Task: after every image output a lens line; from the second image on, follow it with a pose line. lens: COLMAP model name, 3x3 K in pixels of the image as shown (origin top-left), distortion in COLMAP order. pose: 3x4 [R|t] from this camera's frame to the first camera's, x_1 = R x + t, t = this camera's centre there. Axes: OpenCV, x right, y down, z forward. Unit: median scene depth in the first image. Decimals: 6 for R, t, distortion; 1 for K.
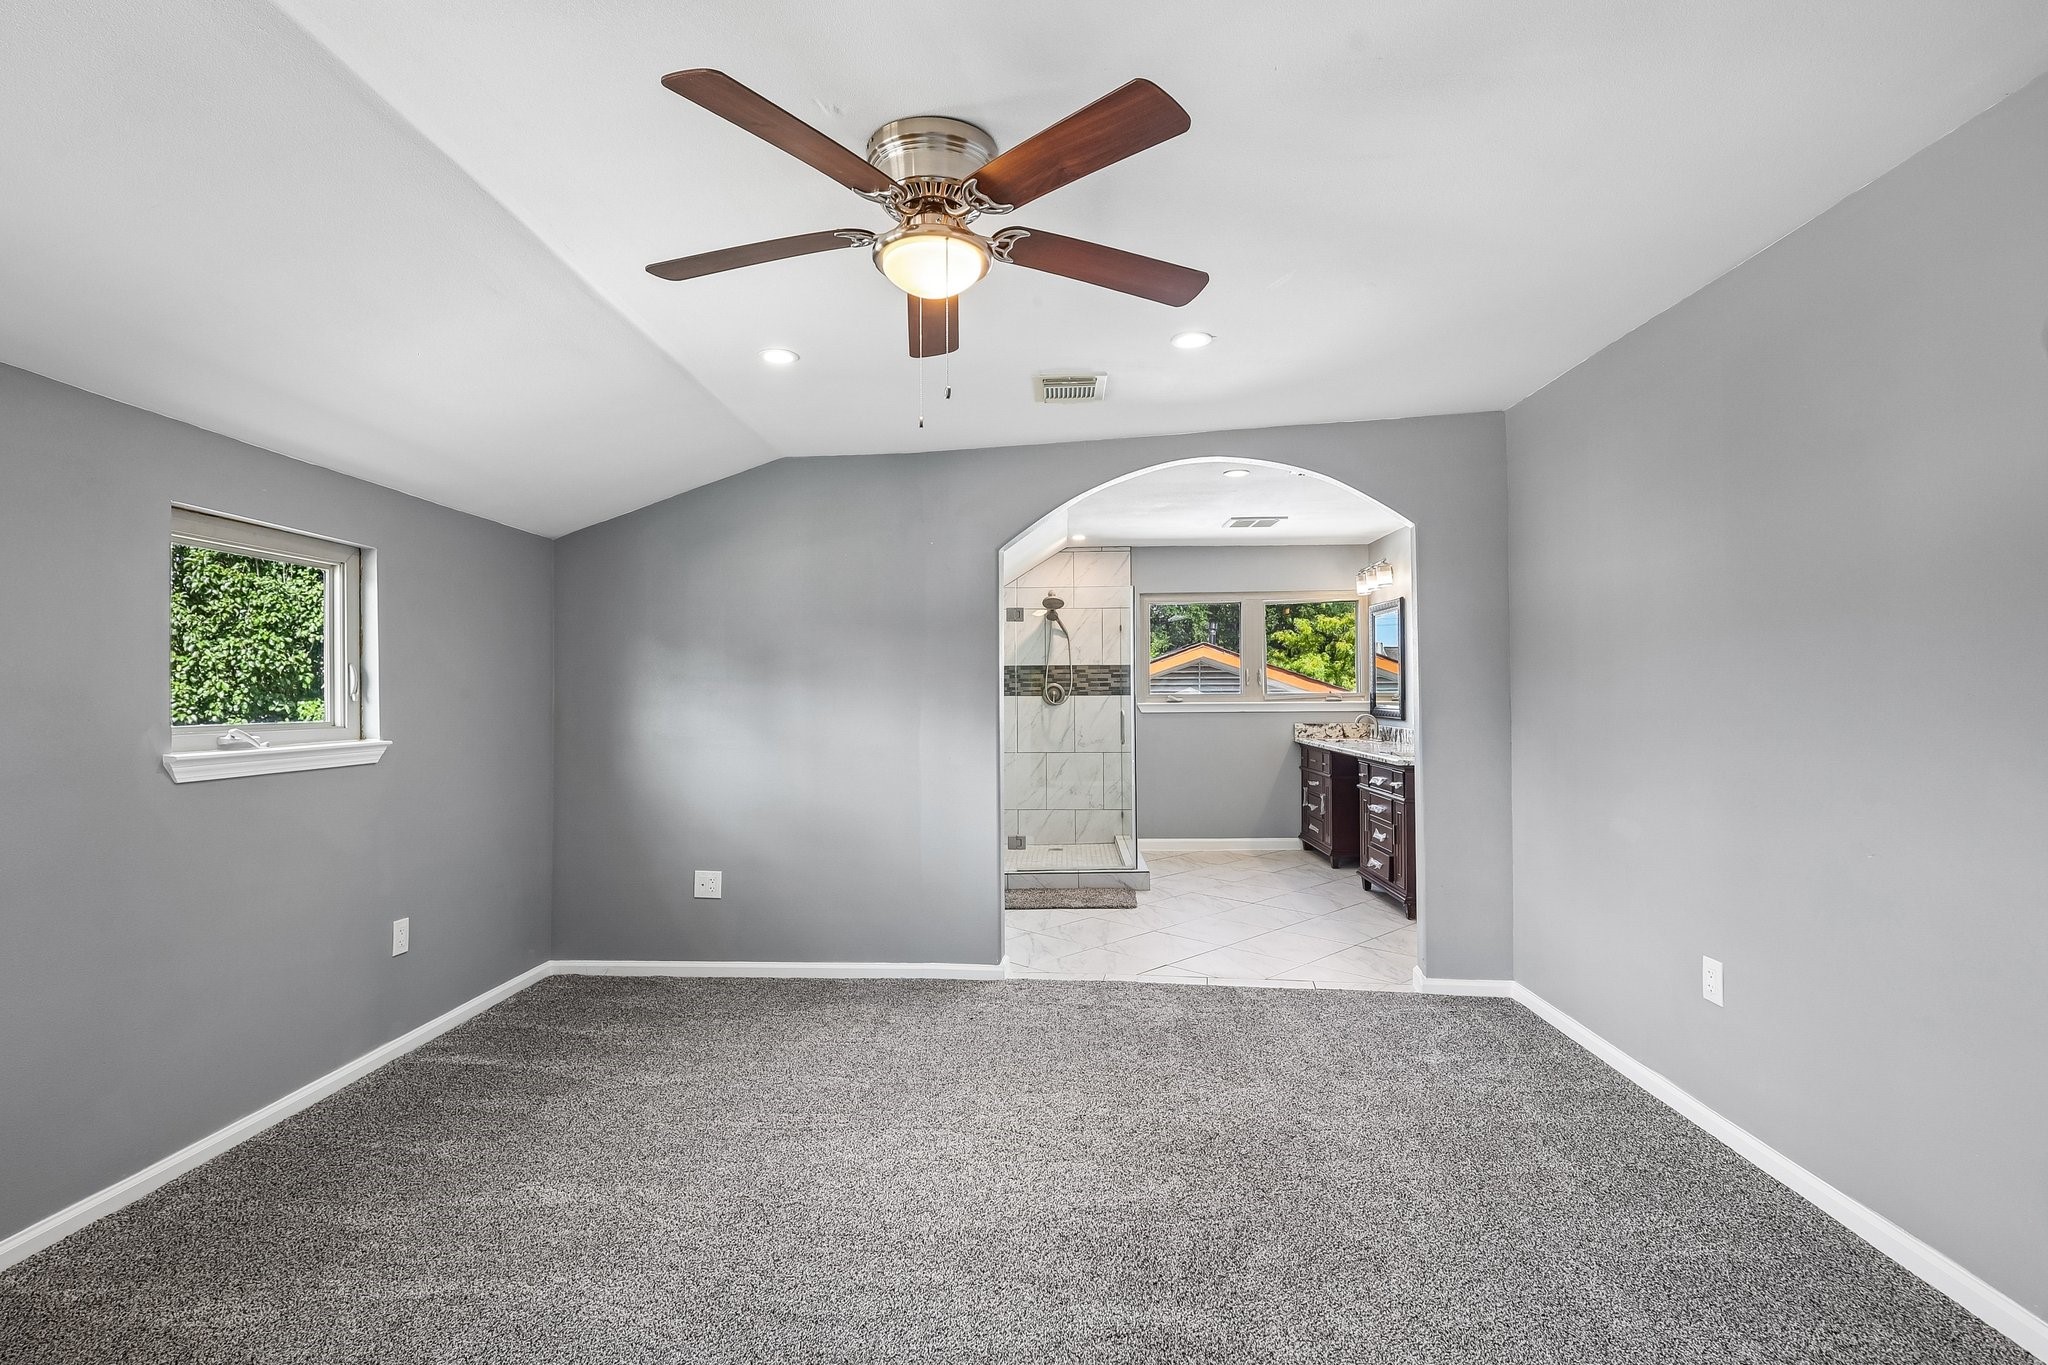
lens RADIAL K [[971.0, 0, 1020.3], [0, 971.0, 670.6], [0, 0, 1]] dist [-0.002410, 0.001272]
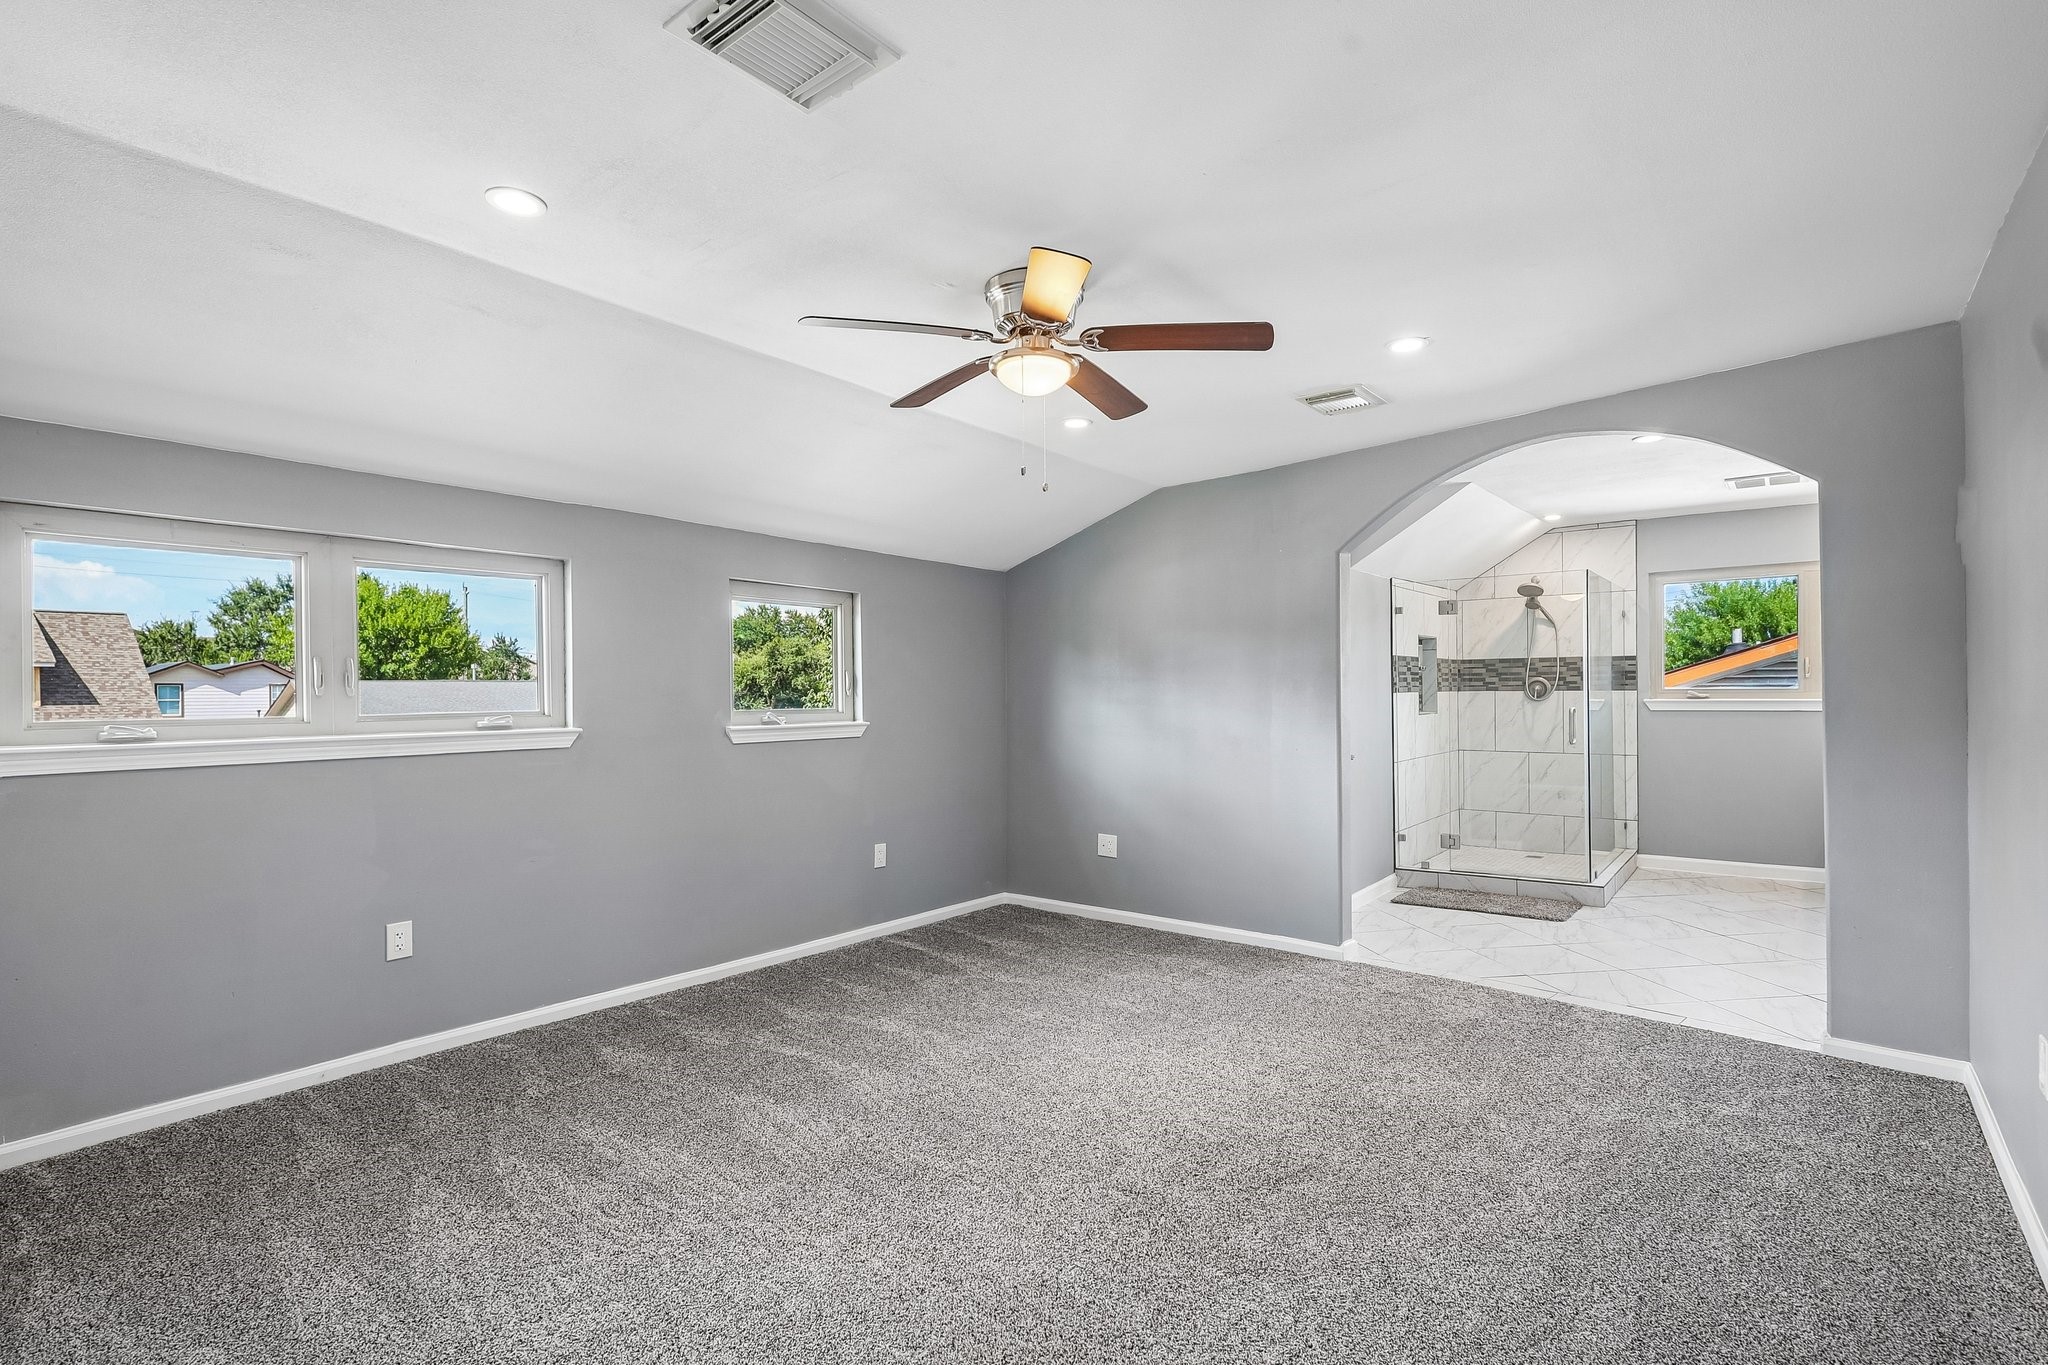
lens RADIAL K [[950.7, 0, 1016.6], [0, 950.7, 678.4], [0, 0, 1]] dist [0.000141, 0.001125]
pose [[0.817091, -0.007766, -0.576457, 0.307738], [0.015612, 0.999841, 0.008659, -0.002891], [0.576298, -0.016075, 0.817082, -0.045082]]
